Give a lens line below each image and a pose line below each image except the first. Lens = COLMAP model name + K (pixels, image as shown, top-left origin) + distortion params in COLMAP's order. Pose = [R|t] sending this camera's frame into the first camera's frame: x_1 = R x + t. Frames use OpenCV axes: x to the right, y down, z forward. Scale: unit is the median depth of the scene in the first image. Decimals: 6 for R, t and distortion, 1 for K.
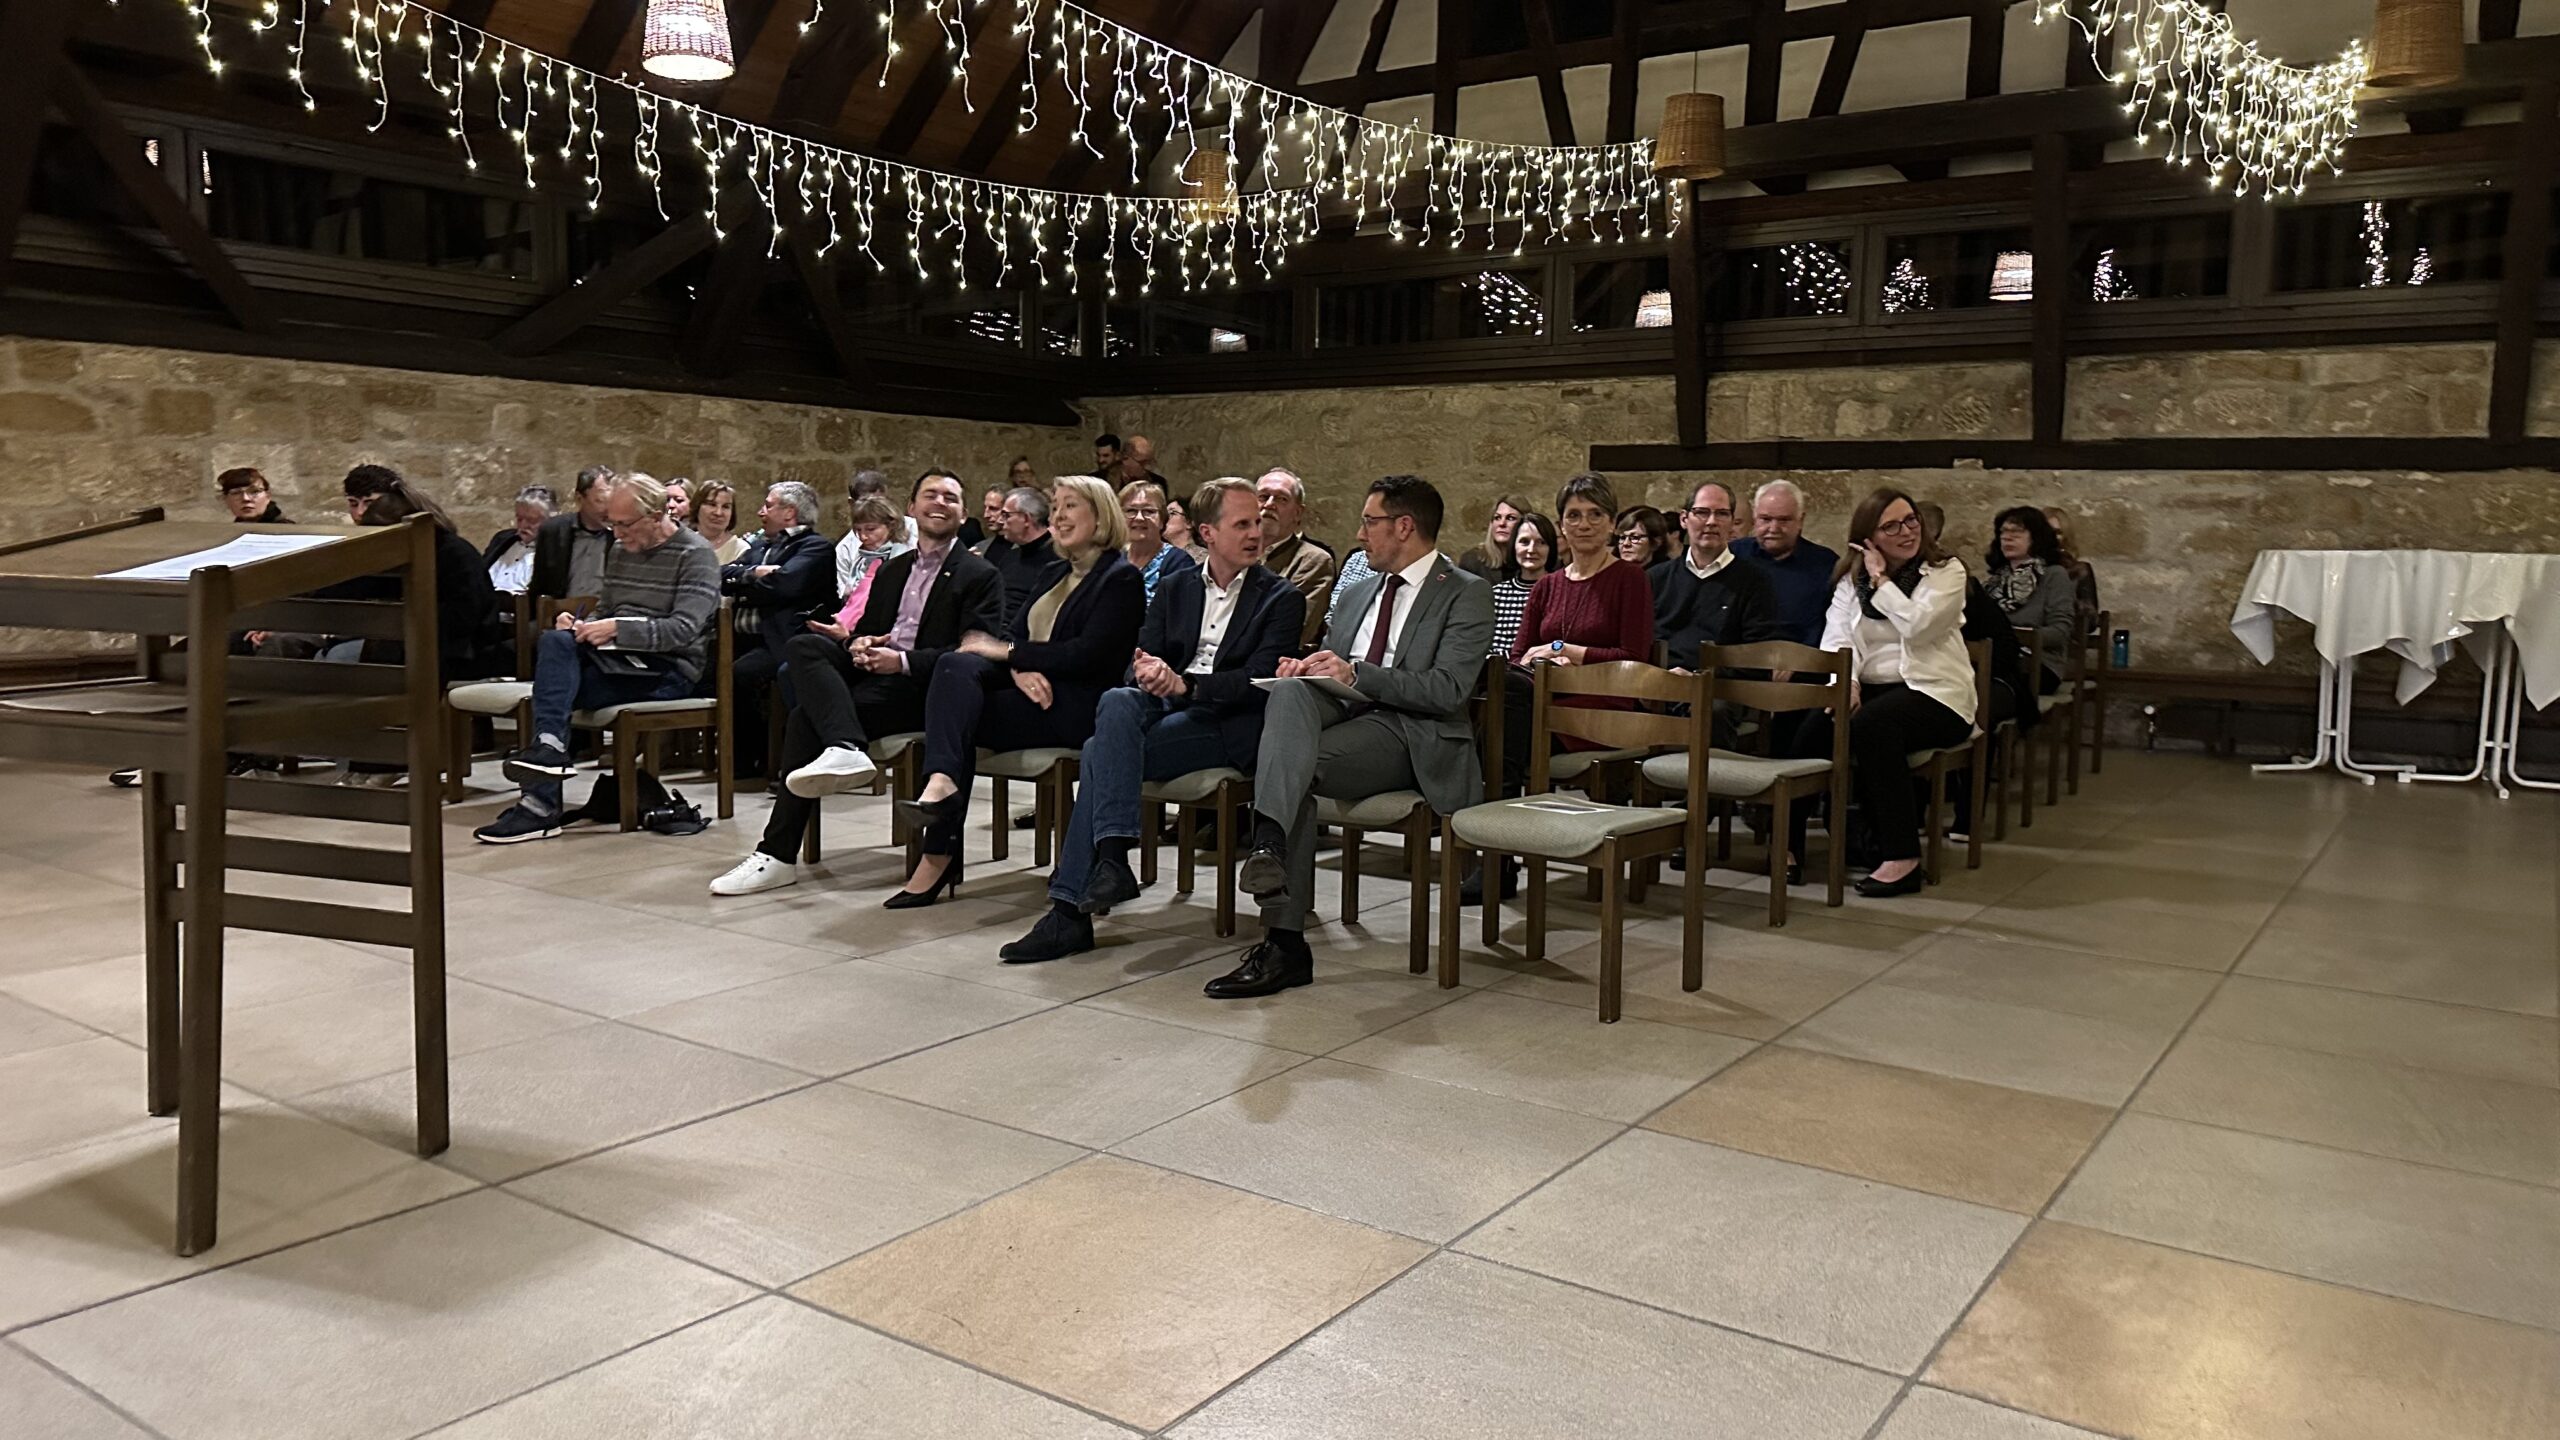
lens RADIAL K [[1773.7, 0, 1280.0], [0, 1773.7, 720.0], [0, 0, 1]] dist [0.044811, -0.088555]
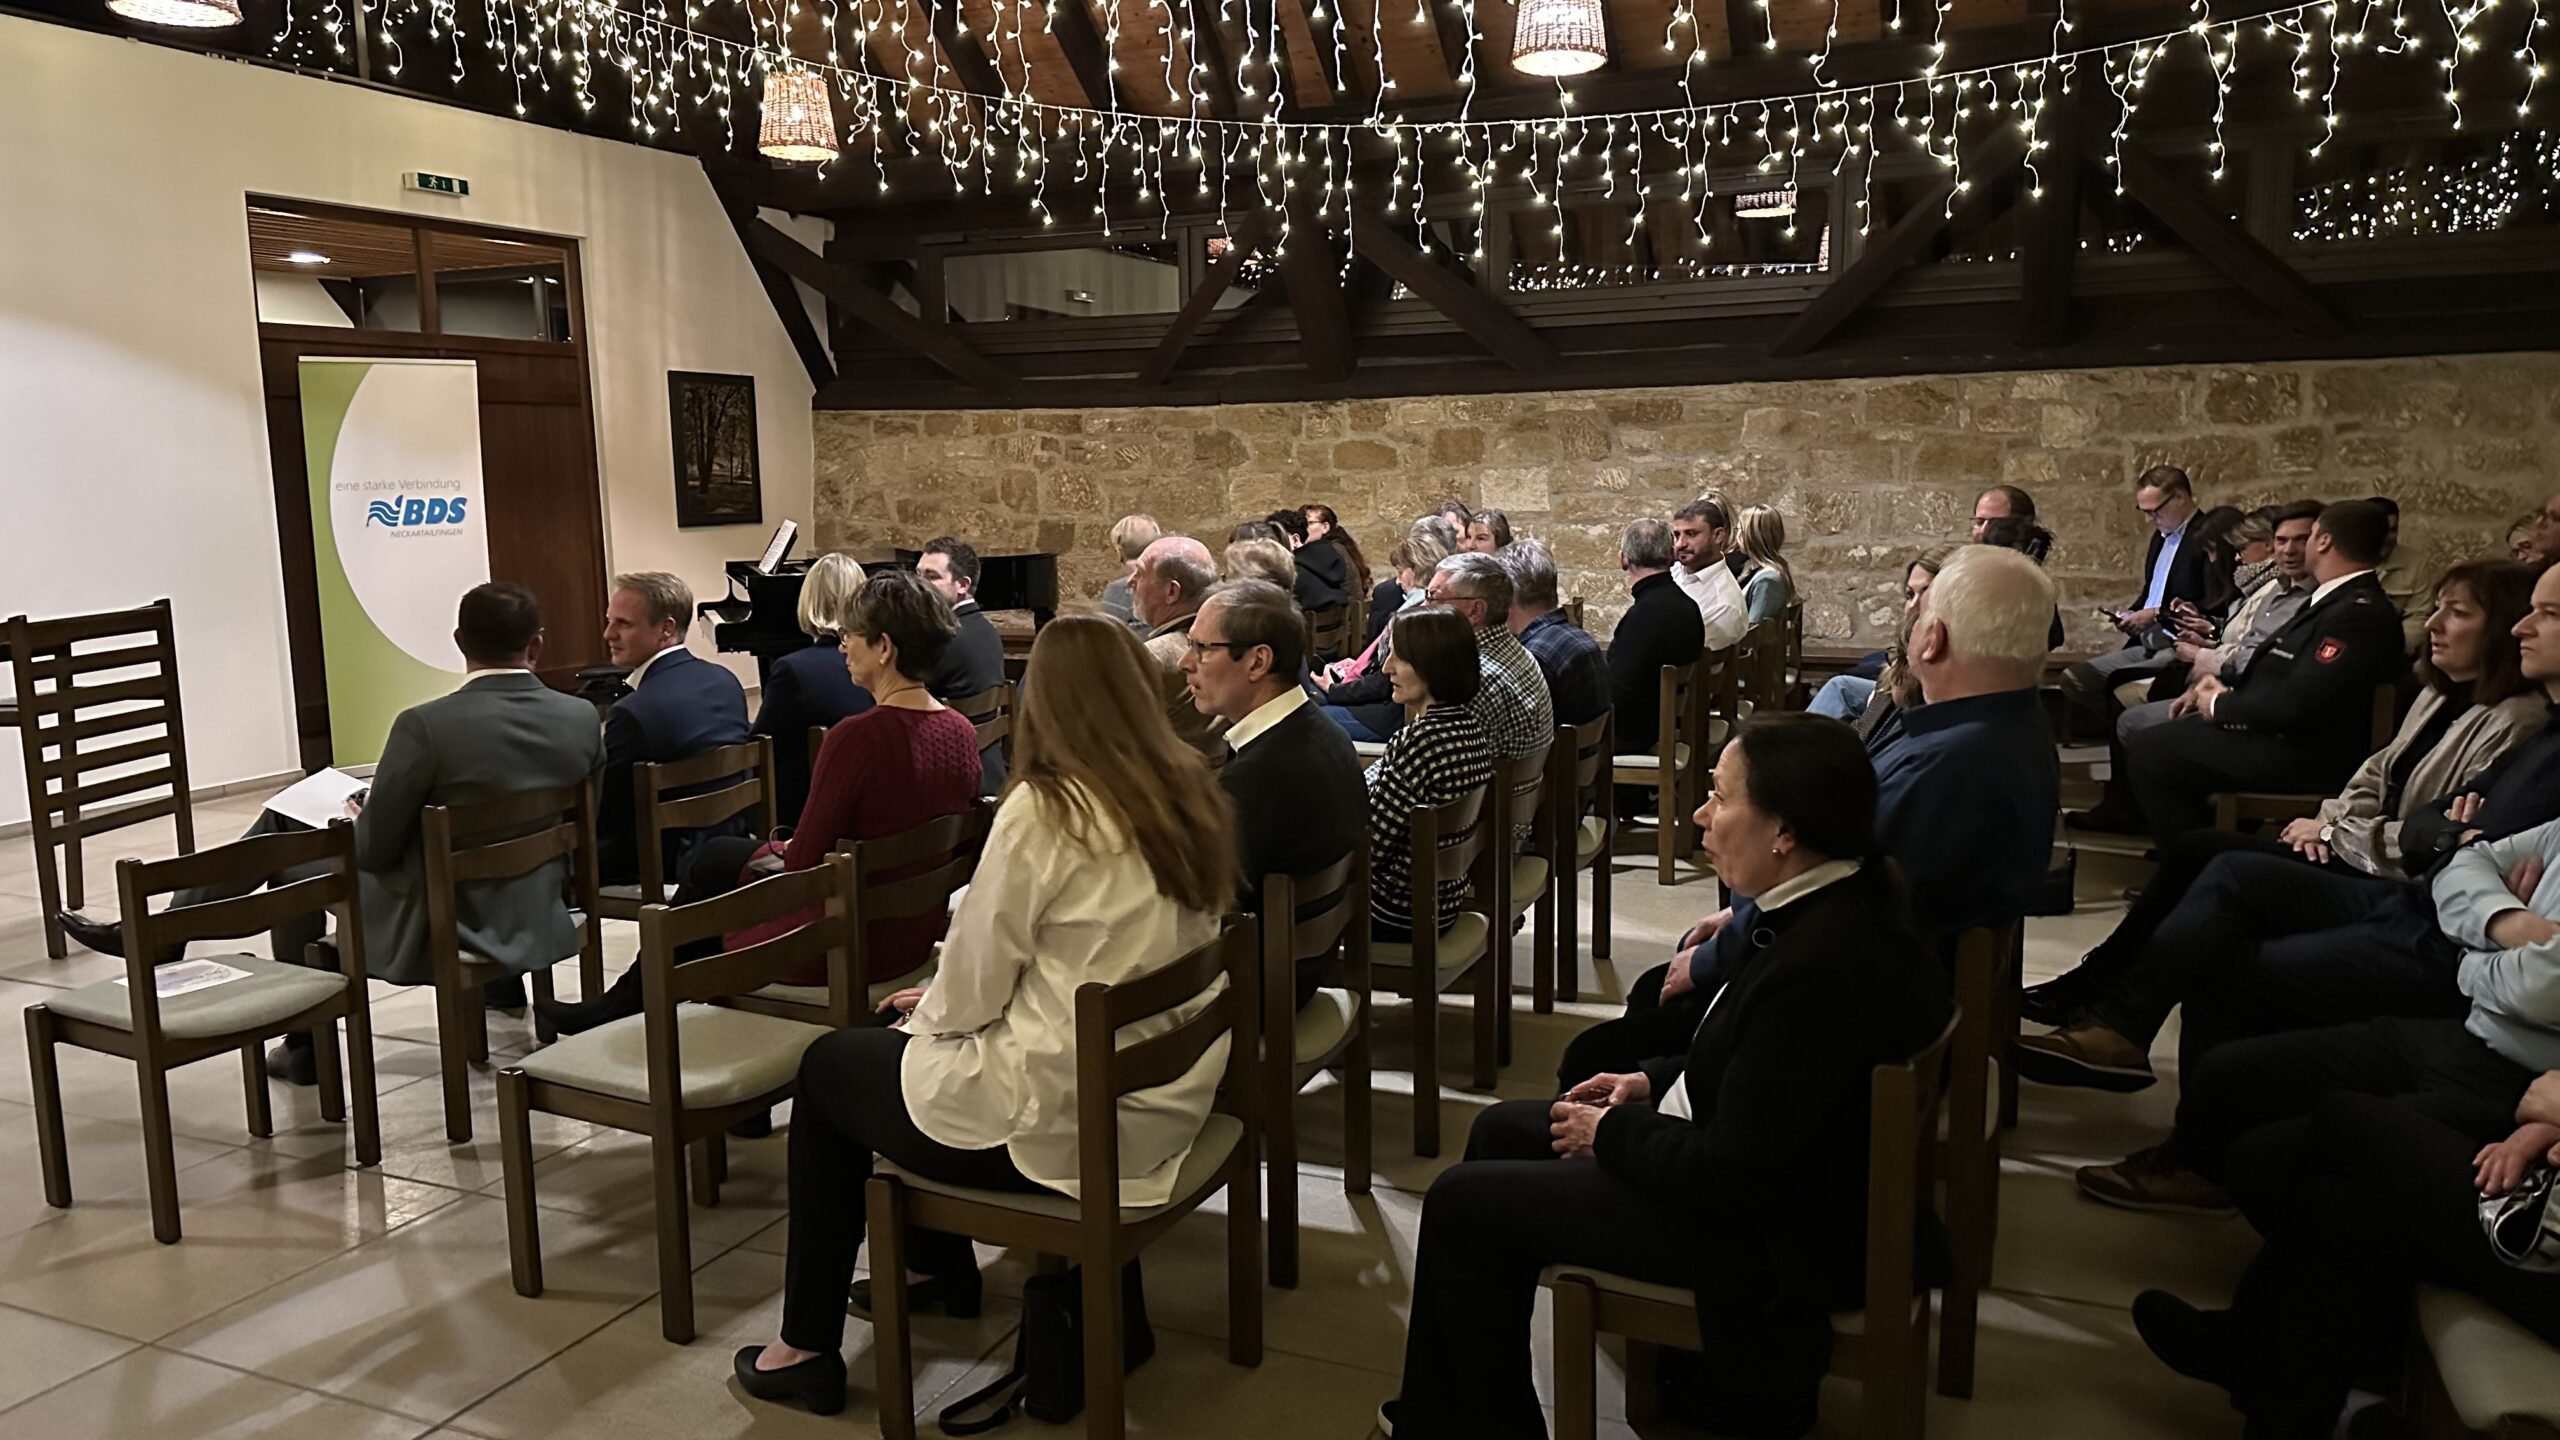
lens RADIAL K [[1773.7, 0, 1280.0], [0, 1773.7, 720.0], [0, 0, 1]] dist [0.044811, -0.088555]
pose [[0.186761, 0.116097, -0.975521, 0.488673], [-0.075919, 0.991729, 0.103491, -0.090209], [0.979468, 0.054733, 0.194030, 0.568500]]
